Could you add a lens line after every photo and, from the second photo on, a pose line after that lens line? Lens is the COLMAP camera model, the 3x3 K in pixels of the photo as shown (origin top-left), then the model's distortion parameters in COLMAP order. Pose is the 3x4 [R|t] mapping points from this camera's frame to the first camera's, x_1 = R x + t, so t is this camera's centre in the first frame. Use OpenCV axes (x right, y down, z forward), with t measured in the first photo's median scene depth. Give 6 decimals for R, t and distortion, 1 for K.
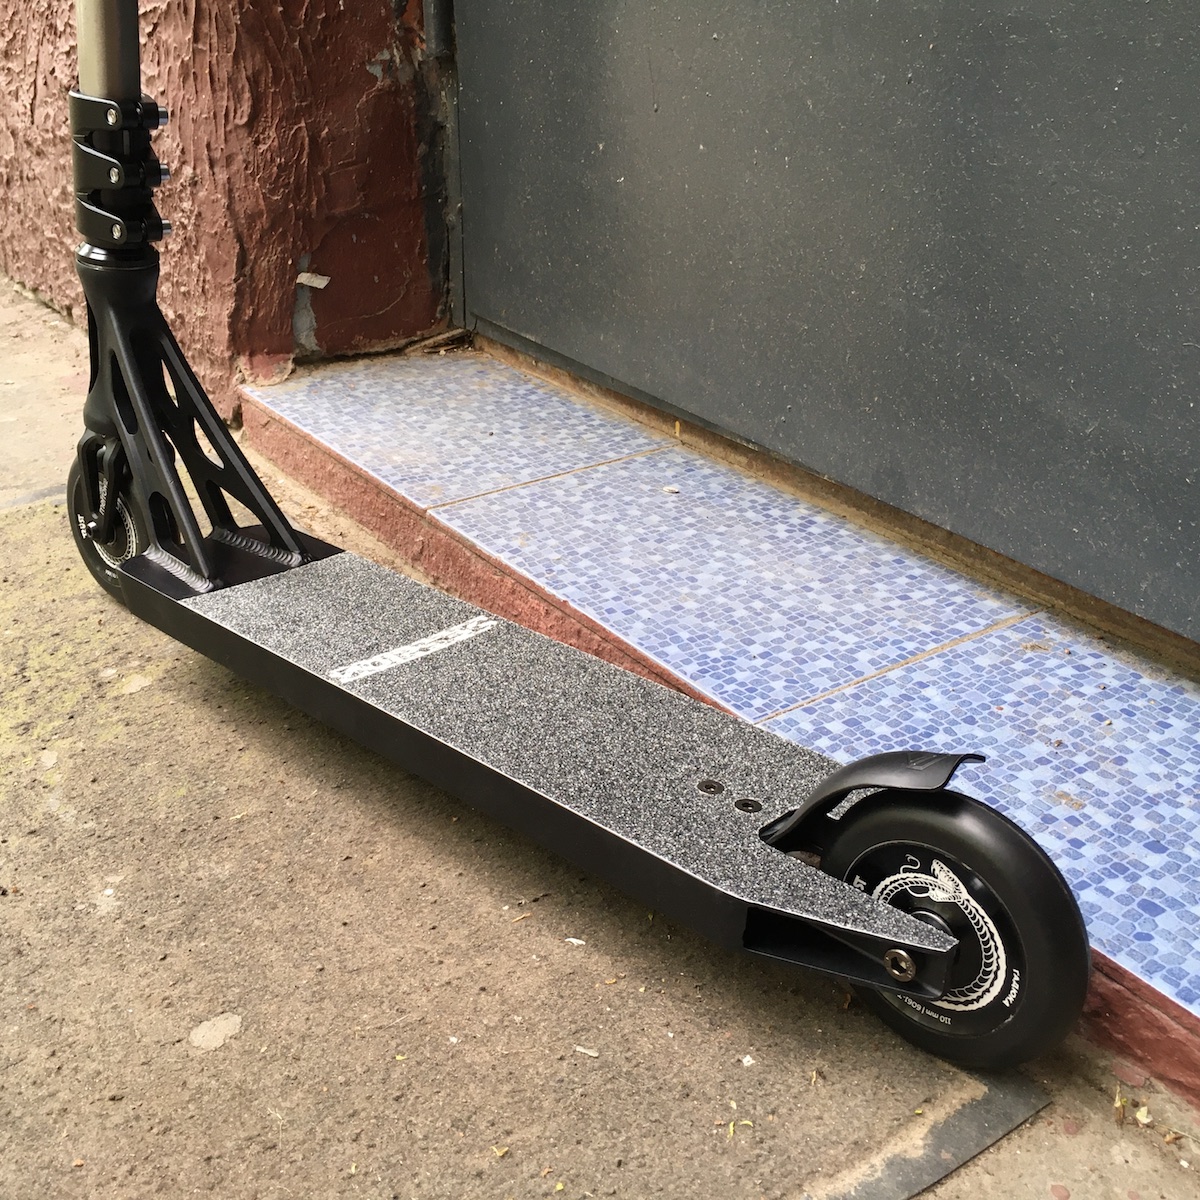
lens RADIAL K [[1378.7, 0, 597.0], [0, 1378.7, 603.2], [0, 0, 1]] dist [0.084598, -0.143525]
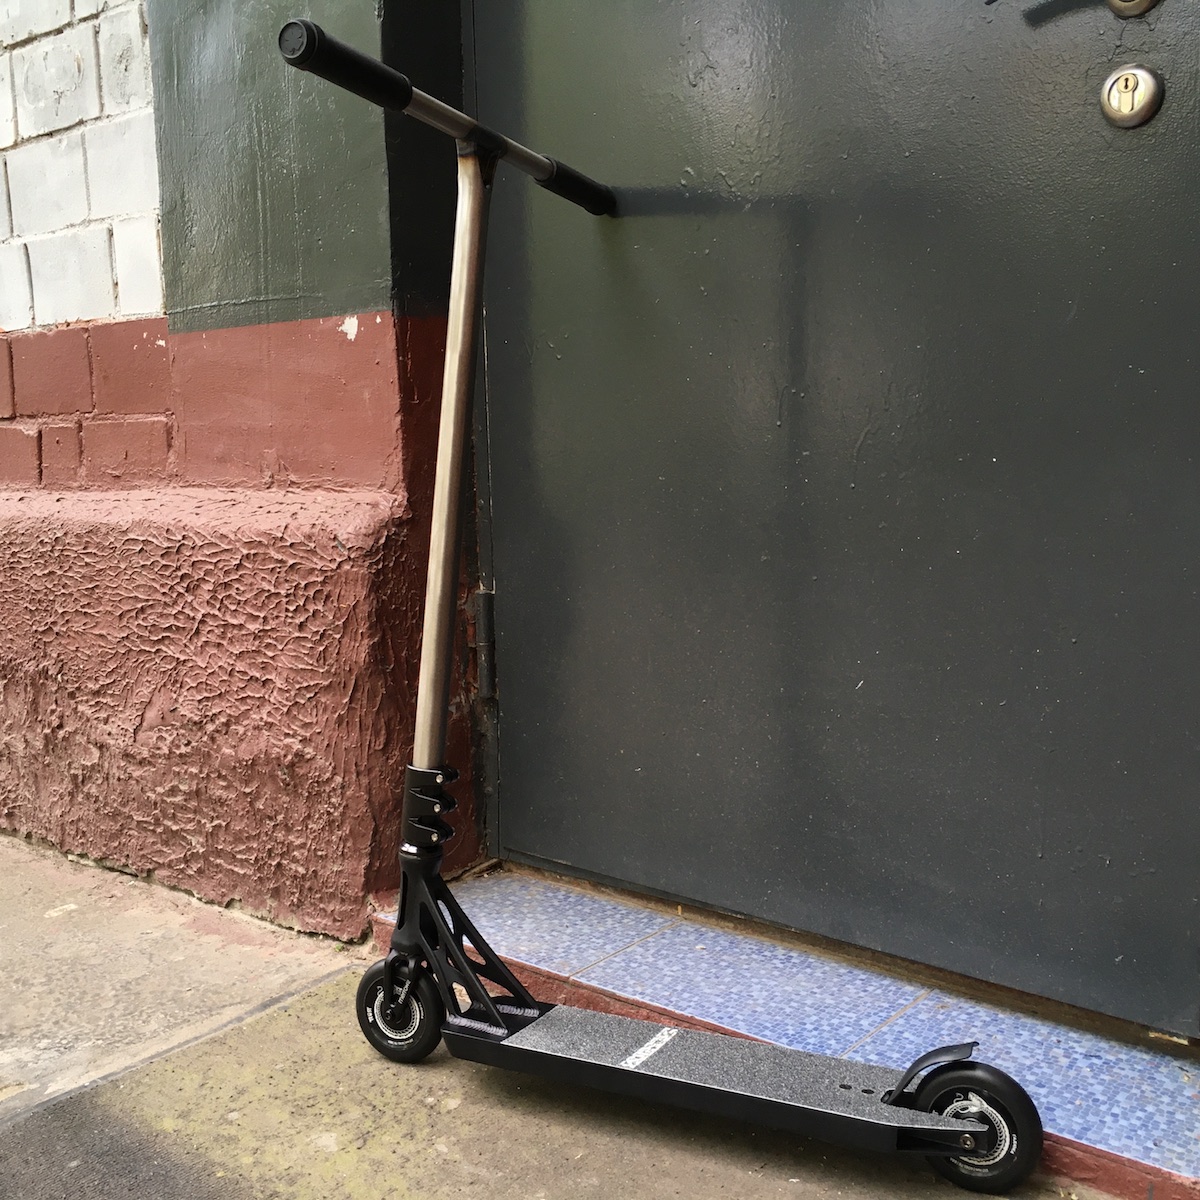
lens RADIAL K [[1378.7, 0, 597.0], [0, 1378.7, 603.2], [0, 0, 1]] dist [0.084598, -0.143525]
pose [[0.963608, -0.052777, 0.262057, -0.539078], [0.135250, 0.941841, -0.307642, 0.028366], [-0.230579, 0.331890, 0.914703, -0.731581]]
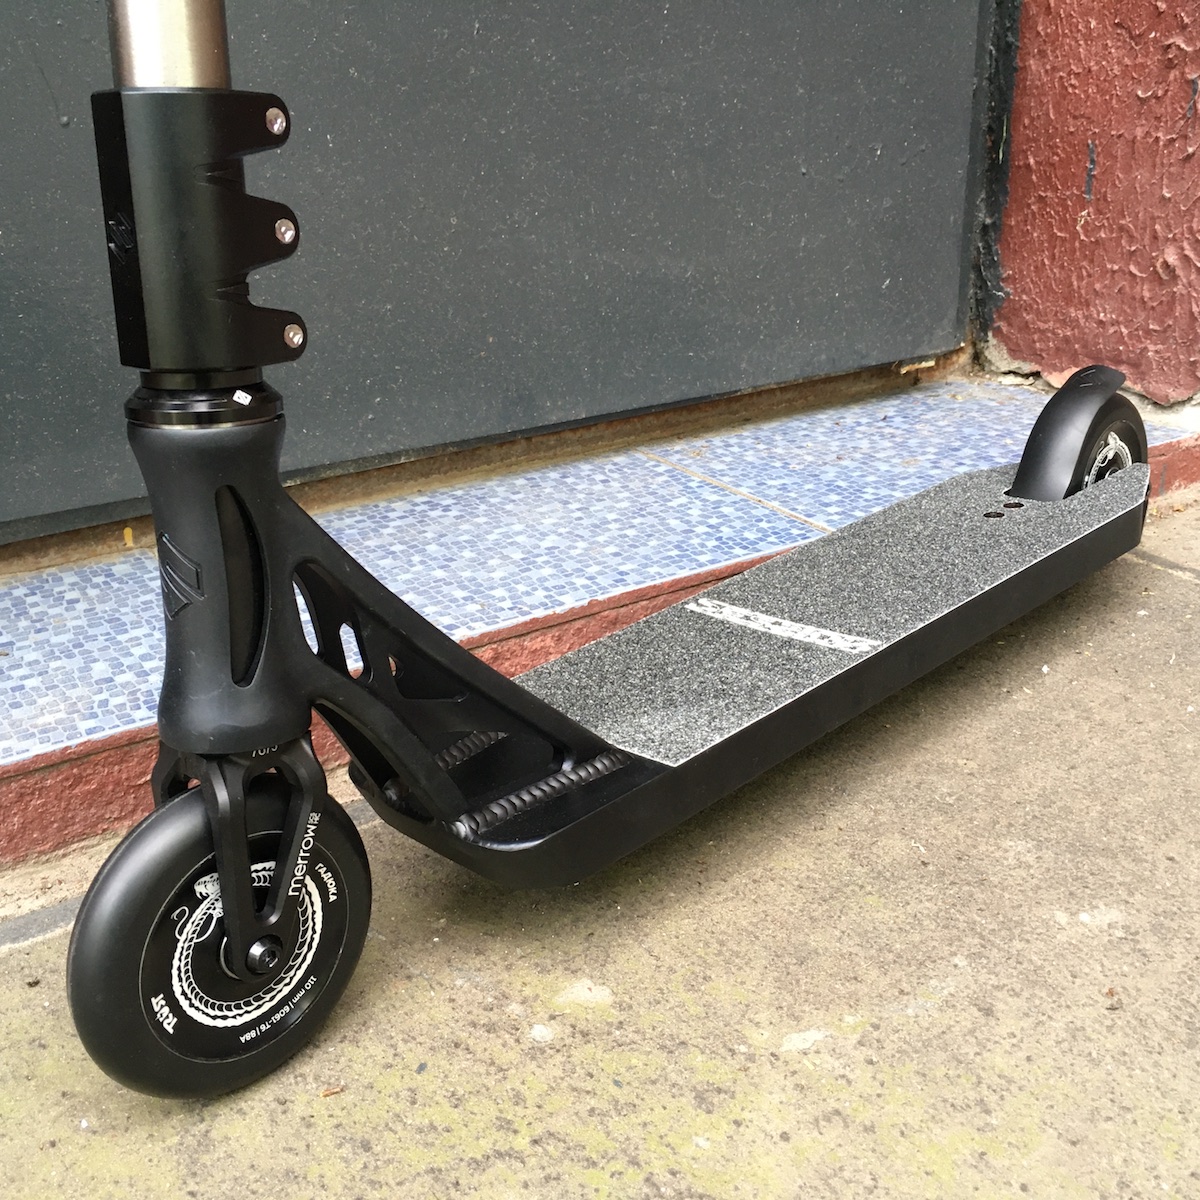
lens RADIAL K [[1378.7, 0, 597.0], [0, 1378.7, 603.2], [0, 0, 1]] dist [0.084598, -0.143525]
pose [[0.032510, -0.387089, 0.921469, -0.791526], [0.468171, 0.820453, 0.328136, -0.272678], [-0.883040, 0.420737, 0.207897, 0.745375]]
